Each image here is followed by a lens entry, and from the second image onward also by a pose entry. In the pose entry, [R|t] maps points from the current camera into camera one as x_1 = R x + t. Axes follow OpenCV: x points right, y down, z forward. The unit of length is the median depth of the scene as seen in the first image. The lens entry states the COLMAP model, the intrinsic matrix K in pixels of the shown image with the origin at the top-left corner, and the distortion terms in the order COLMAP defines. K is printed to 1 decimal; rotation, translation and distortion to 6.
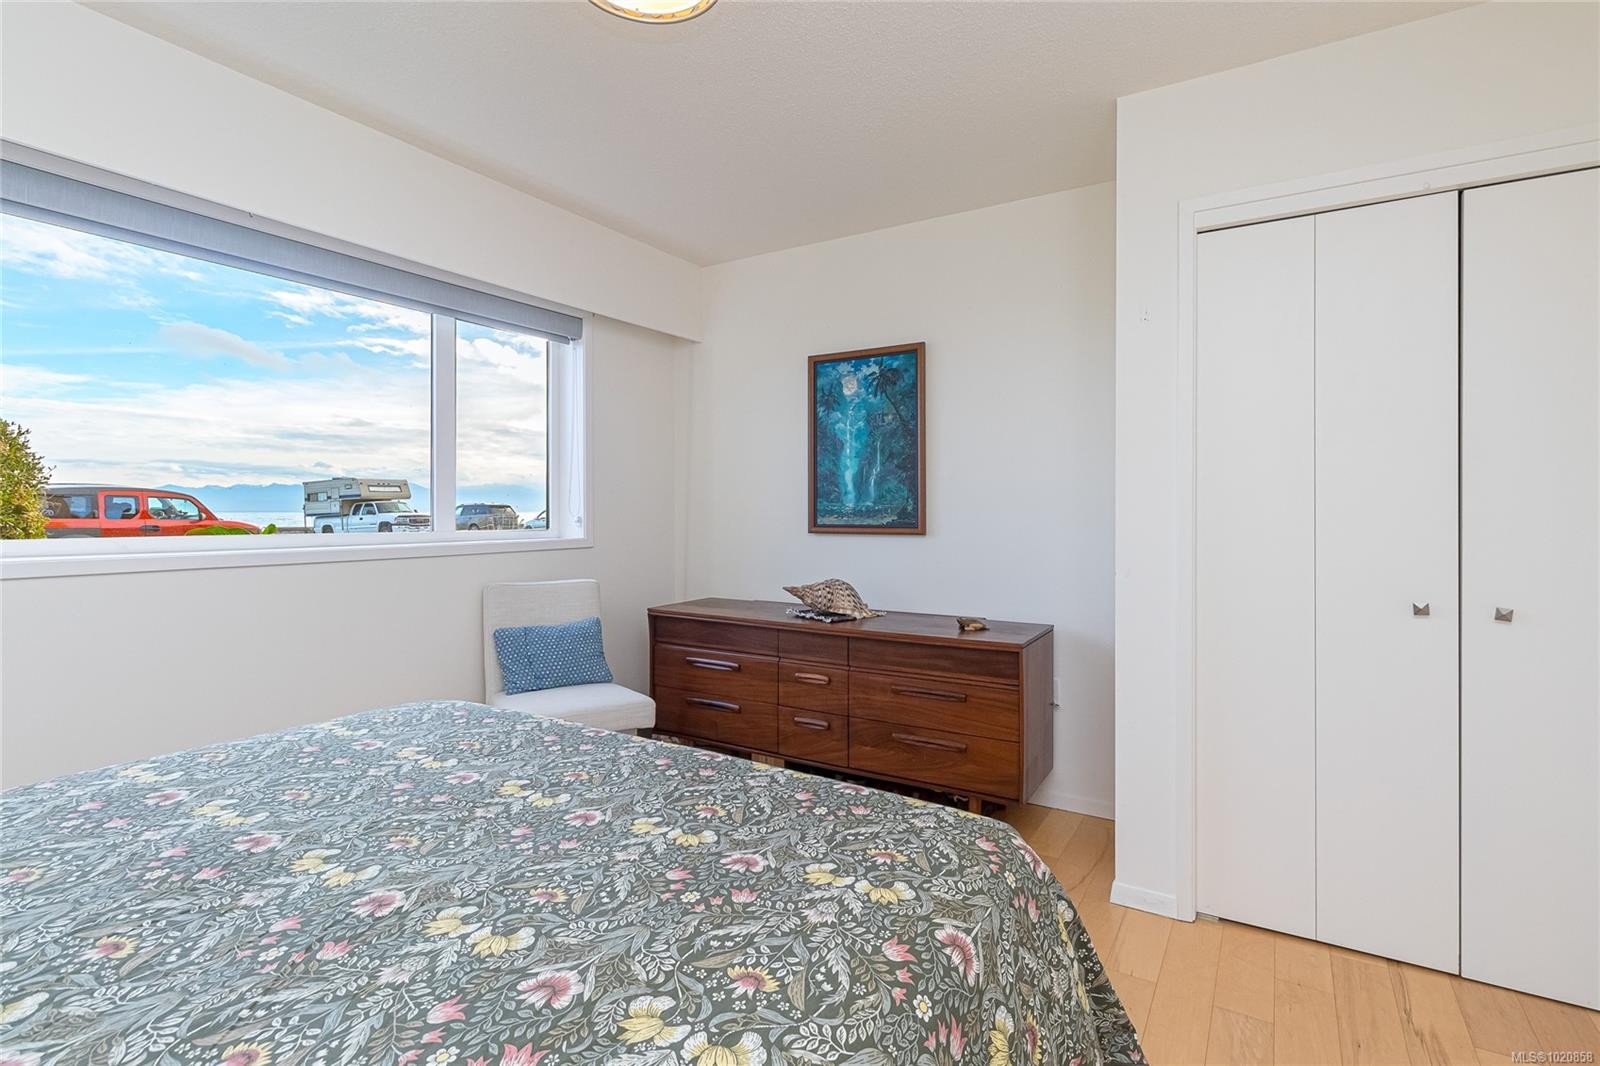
lens RADIAL K [[771.1, 0, 787.6], [0, 771.1, 504.6], [0, 0, 1]] dist [-0.000900, 0.000581]
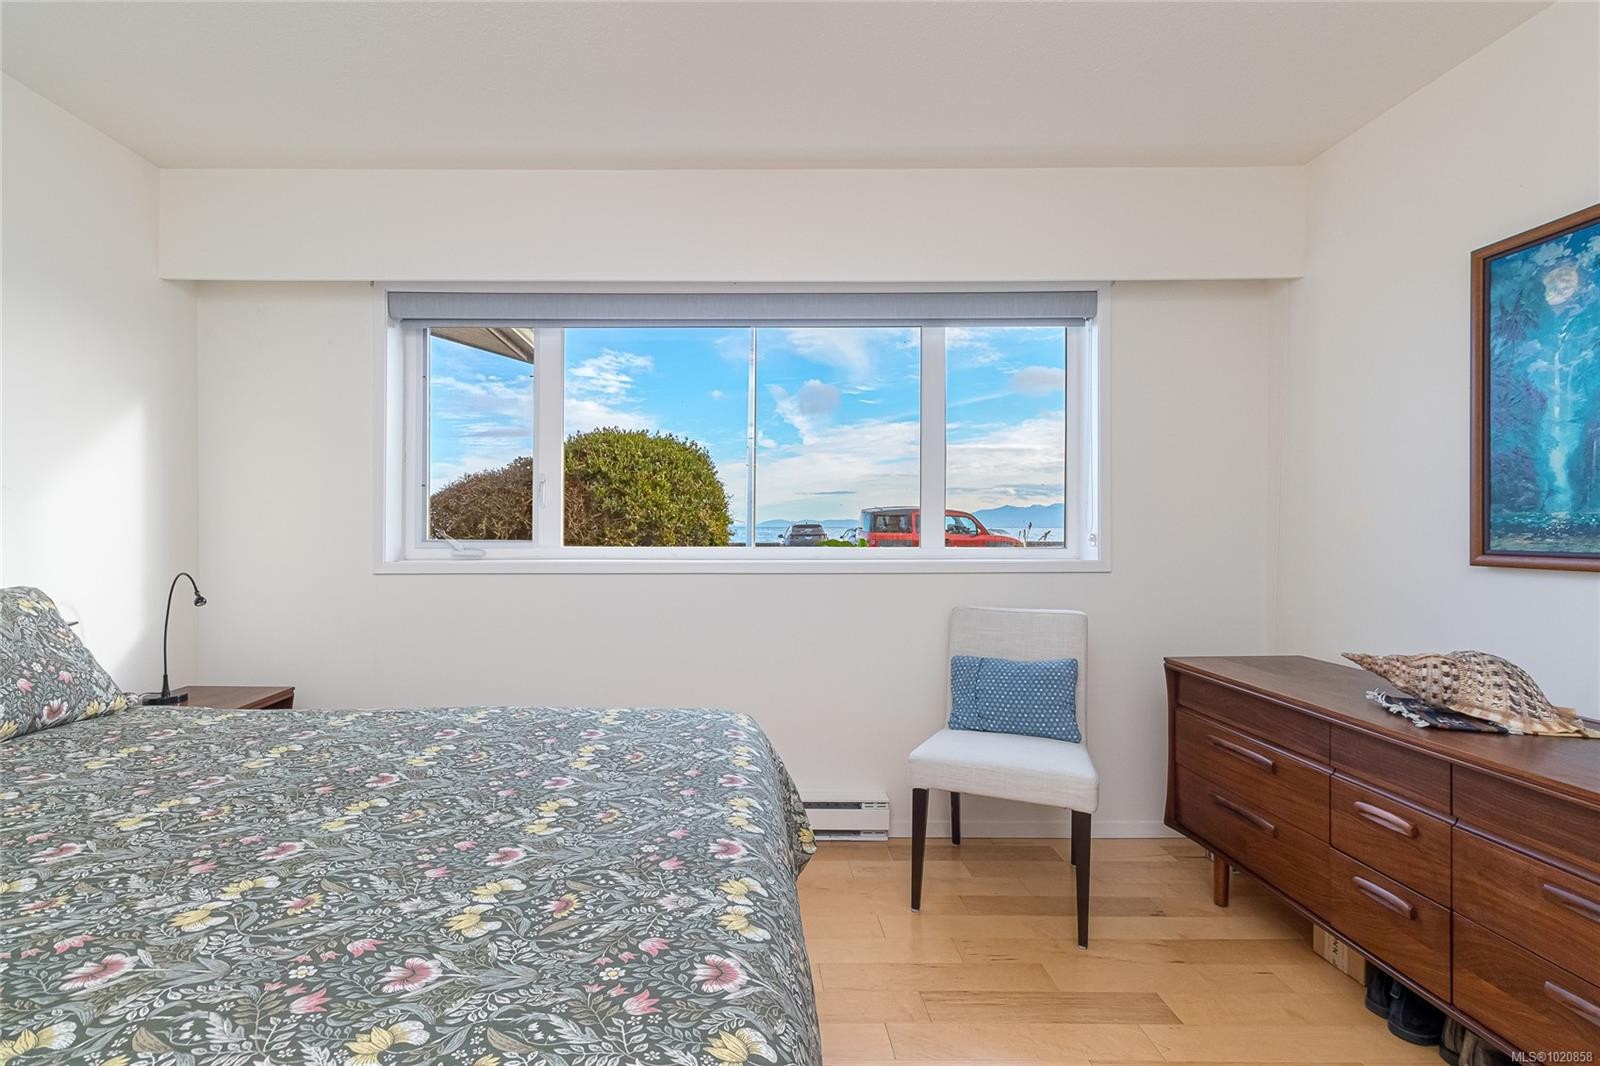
lens RADIAL K [[766.9, 0, 734.1], [0, 766.9, 528.3], [0, 0, 1]] dist [-0.000135, 0.000639]
pose [[0.527289, -0.000233, -0.849686, 0.251576], [0.009177, 0.999943, 0.005421, 0.002109], [0.849636, -0.010656, 0.527262, 0.279169]]
